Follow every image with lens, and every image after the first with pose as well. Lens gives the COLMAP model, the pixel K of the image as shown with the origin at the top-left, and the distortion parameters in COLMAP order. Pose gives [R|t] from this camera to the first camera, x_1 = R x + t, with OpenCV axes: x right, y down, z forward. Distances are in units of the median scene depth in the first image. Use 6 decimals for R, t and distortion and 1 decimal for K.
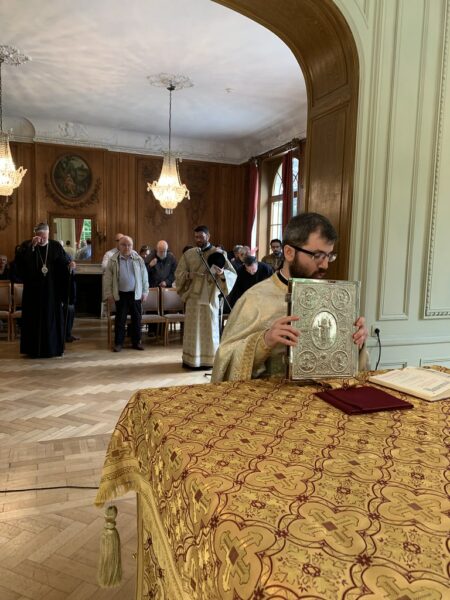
lens RADIAL K [[454.5, 0, 225.0], [0, 454.5, 300.0], [0, 0, 1]] dist [0.004289, -0.007682]
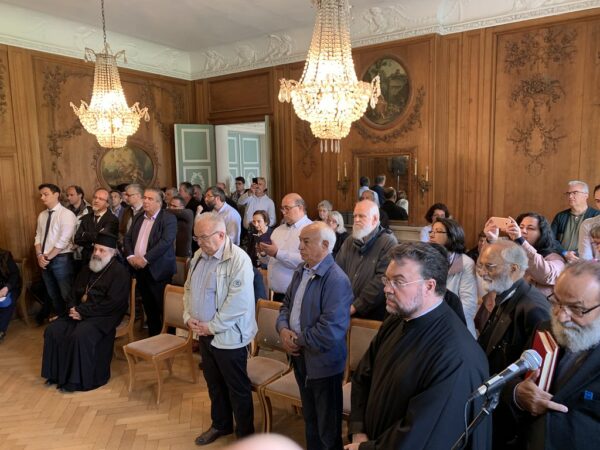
lens RADIAL K [[454.0, 0, 299.9], [0, 454.0, 232.3], [0, 0, 1]] dist [-0.000823, -0.005738]
pose [[0.551277, 0.072414, -0.831174, 0.150475], [-0.052629, 0.997261, 0.051978, -0.099669], [0.832661, 0.015090, 0.553577, 0.549142]]
